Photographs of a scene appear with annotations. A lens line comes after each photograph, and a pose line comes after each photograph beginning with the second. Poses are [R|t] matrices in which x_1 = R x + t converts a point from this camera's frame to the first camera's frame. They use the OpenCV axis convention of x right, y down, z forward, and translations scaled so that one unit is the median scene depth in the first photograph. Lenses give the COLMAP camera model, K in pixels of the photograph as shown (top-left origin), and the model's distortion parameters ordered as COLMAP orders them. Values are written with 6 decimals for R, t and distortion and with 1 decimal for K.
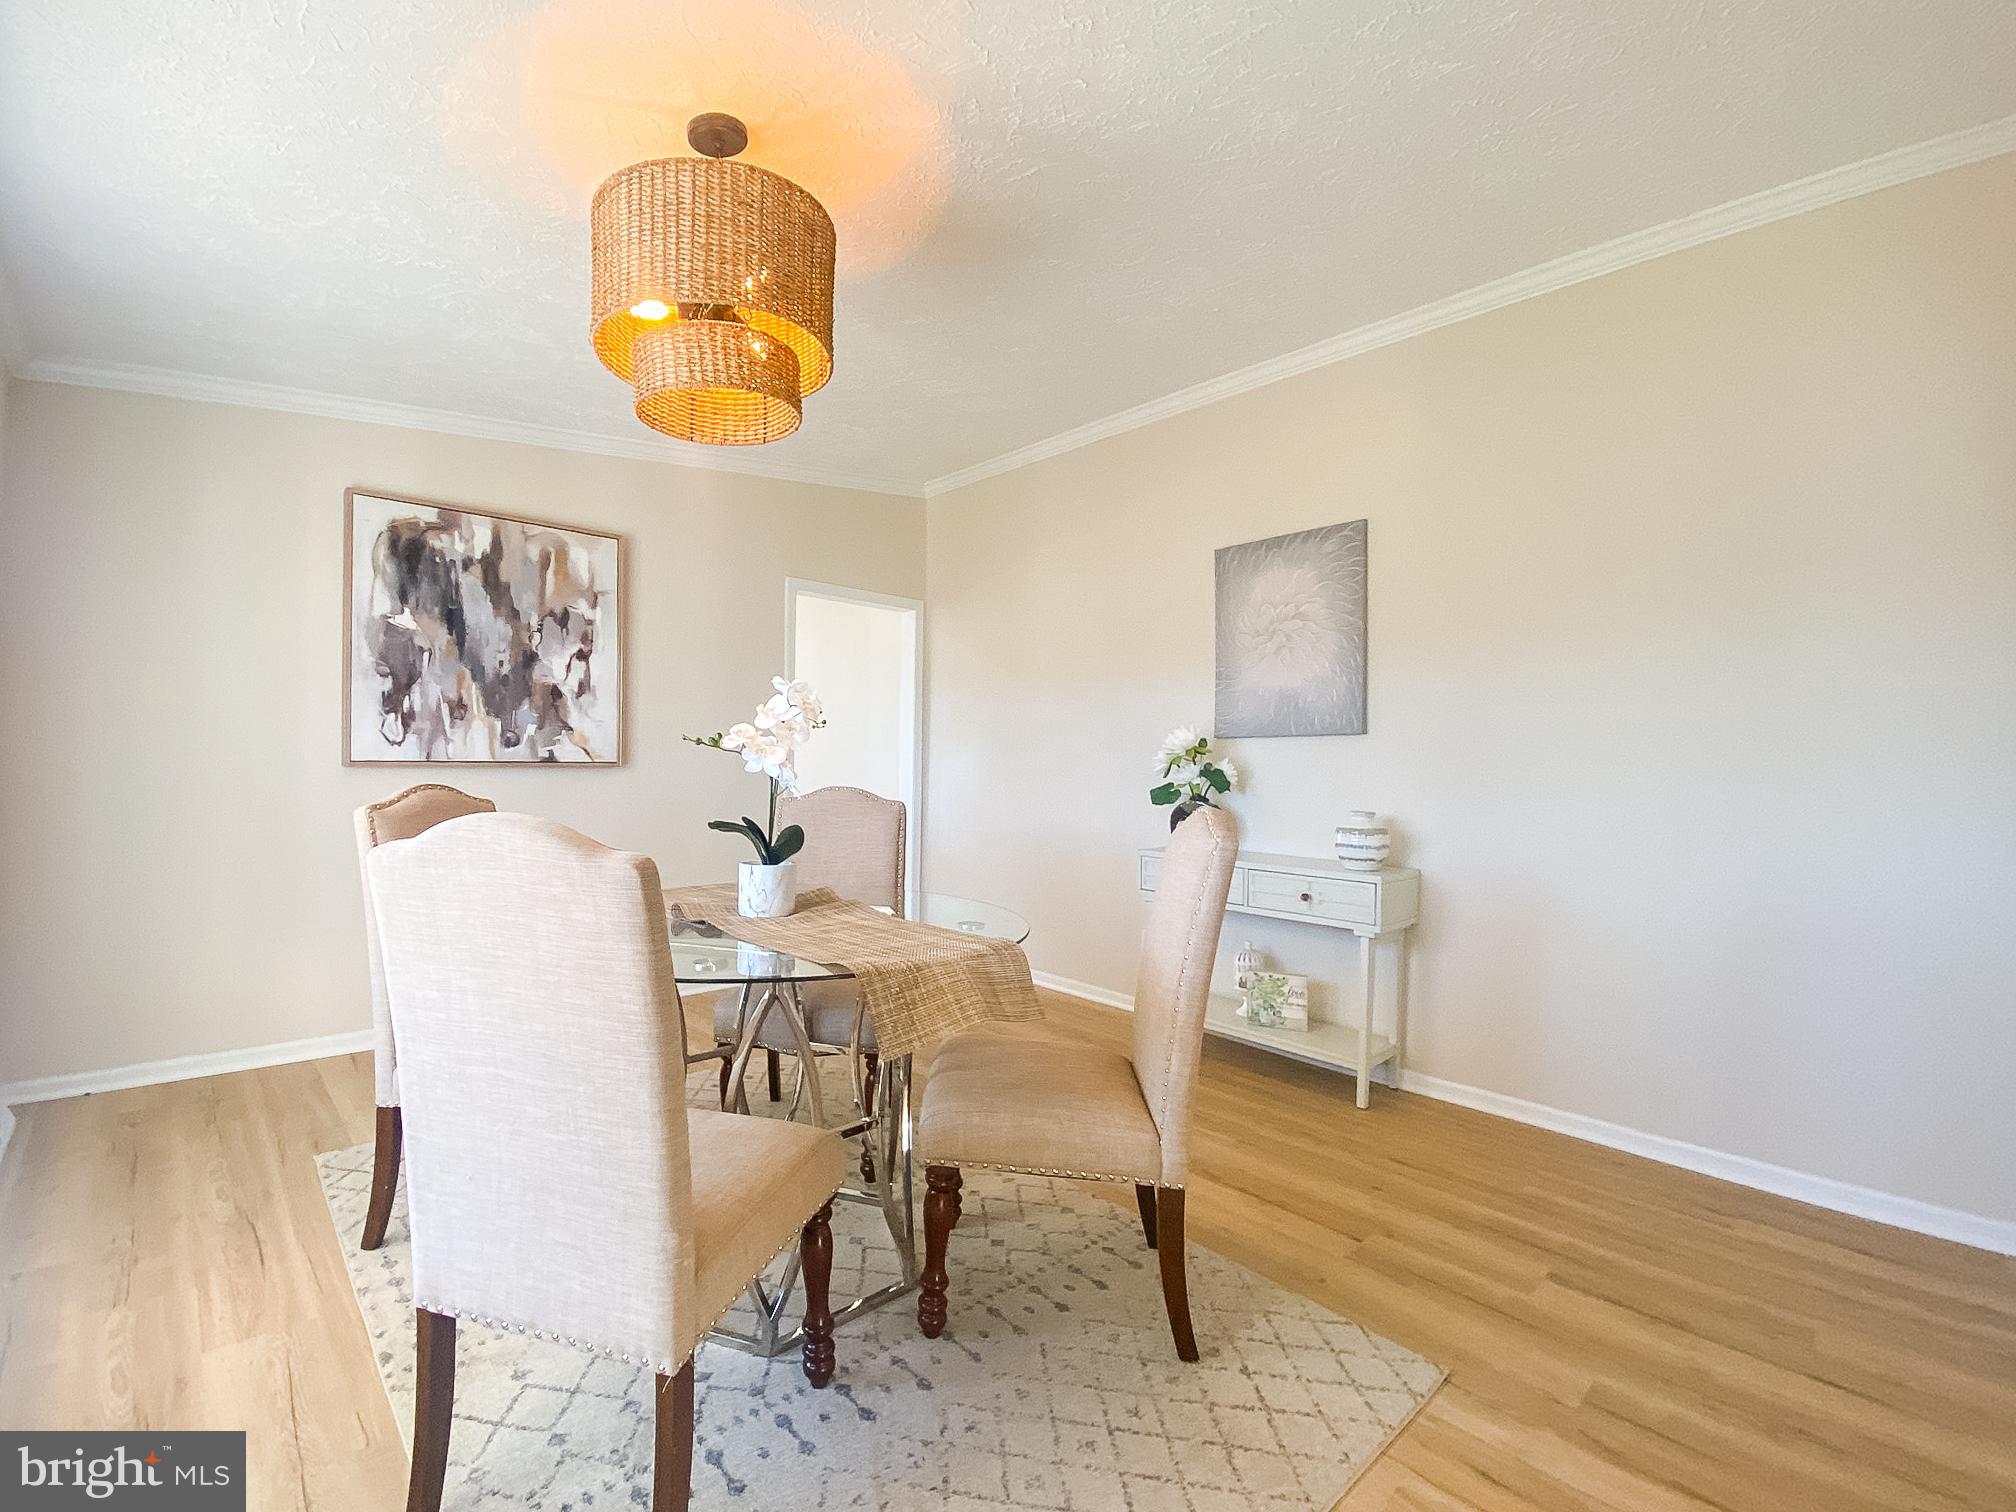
lens RADIAL K [[836.7, 0, 1014.7], [0, 836.7, 756.9], [0, 0, 1]] dist [0.021669, -0.021146]
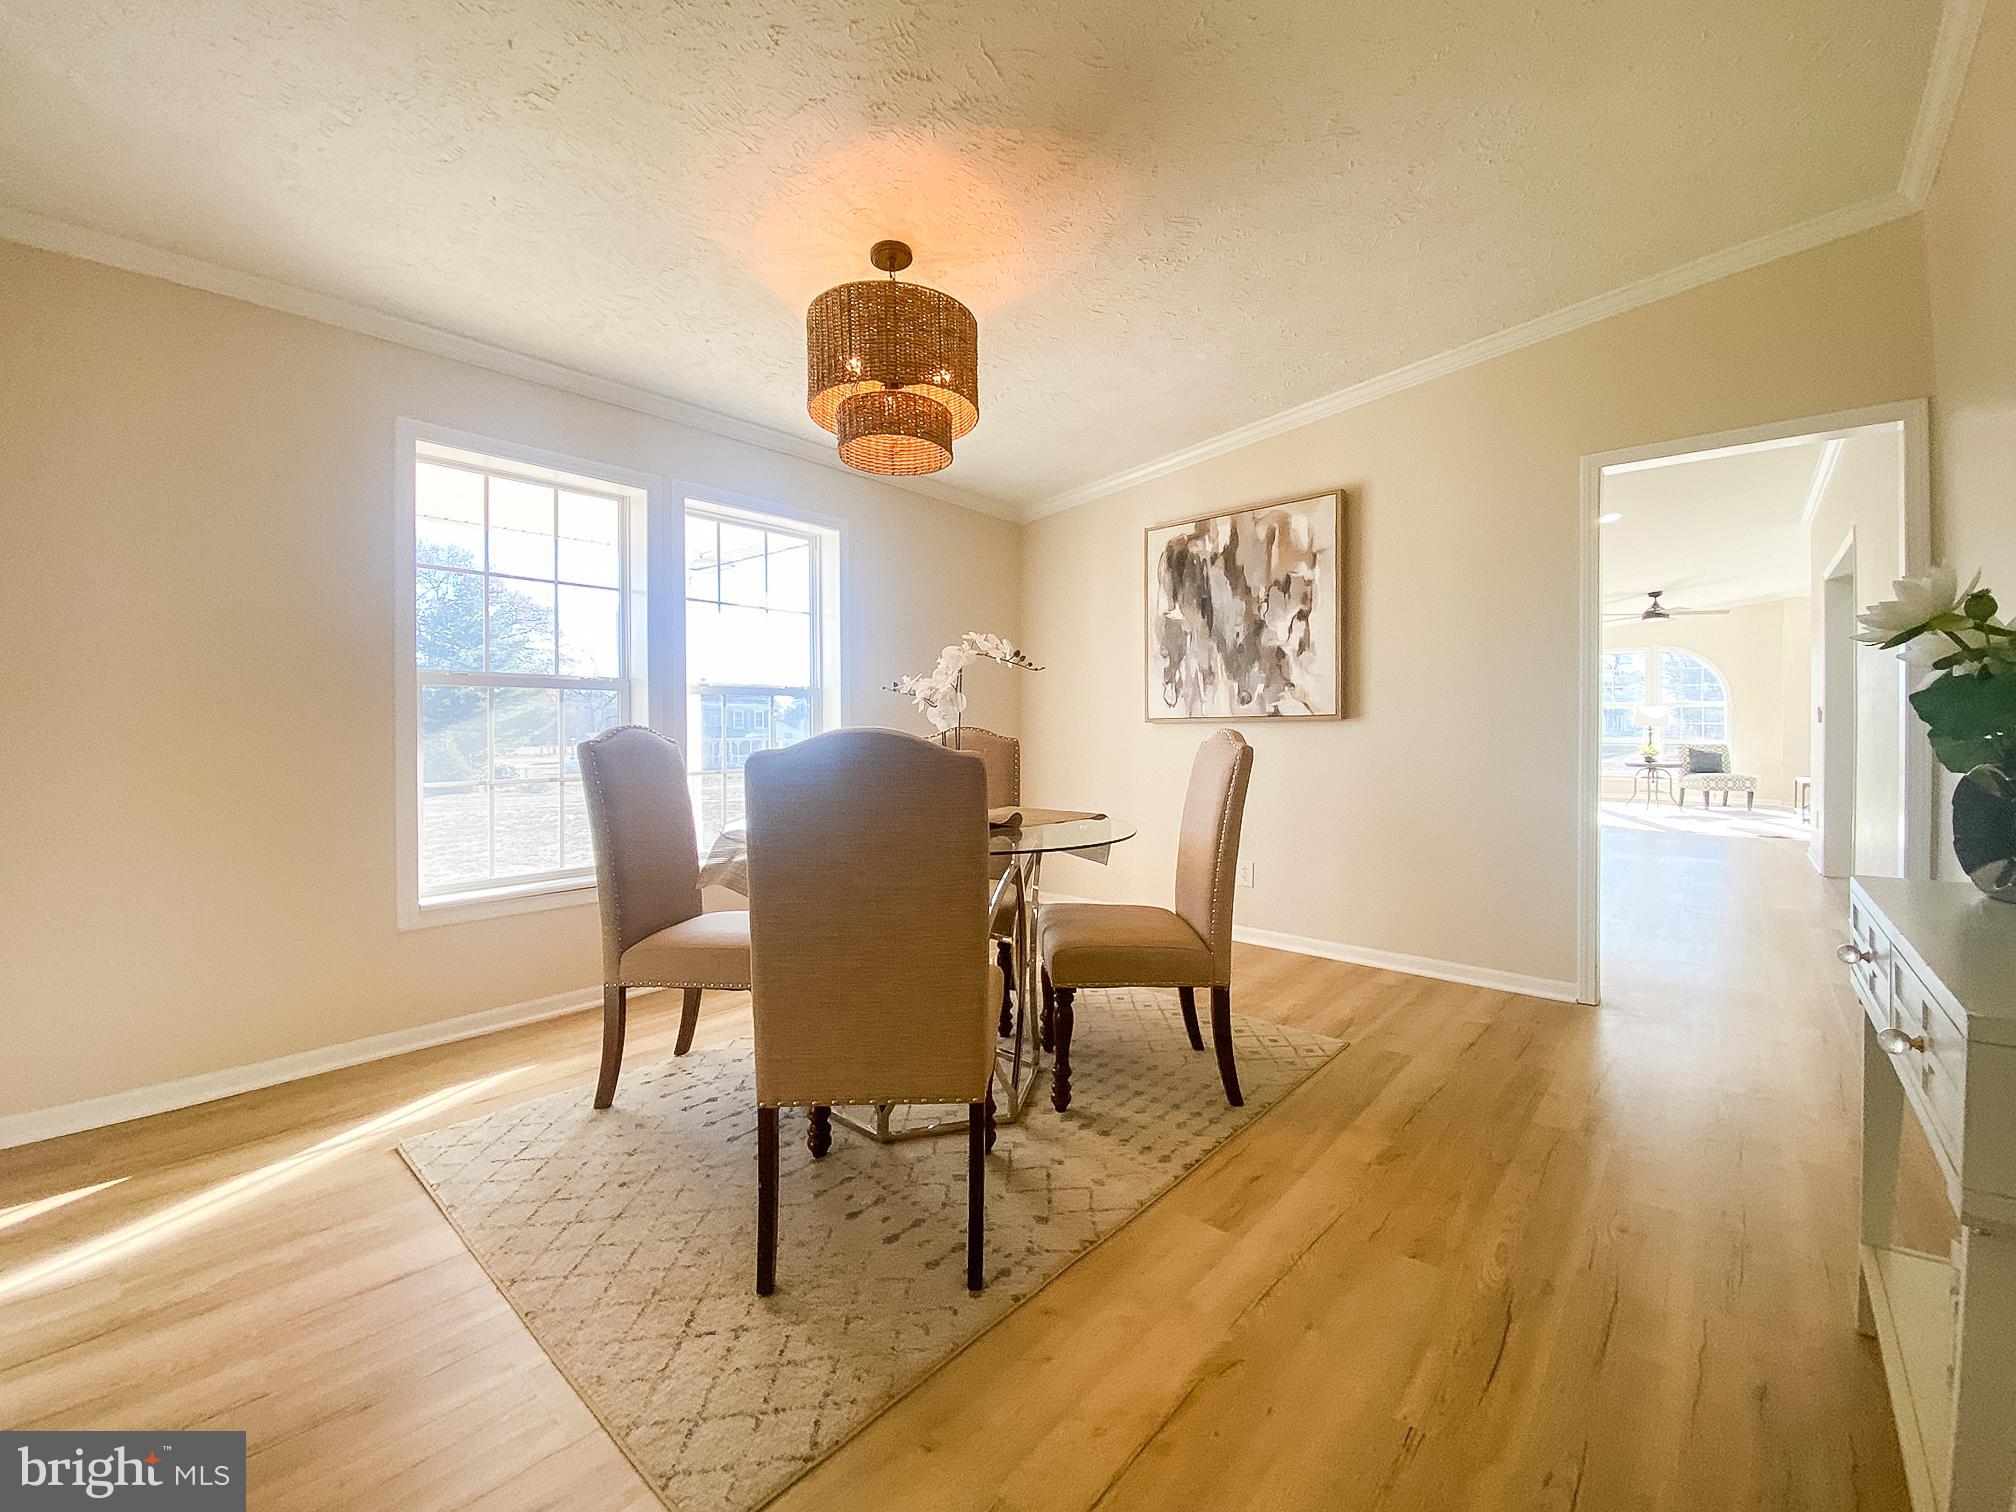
lens RADIAL K [[836.7, 0, 1014.7], [0, 836.7, 756.9], [0, 0, 1]] dist [0.021669, -0.021146]
pose [[0.093612, 0.014627, -0.995501, 0.551052], [0.016056, 0.999740, 0.016199, 0.038250], [0.995479, -0.017500, 0.093353, 0.571605]]
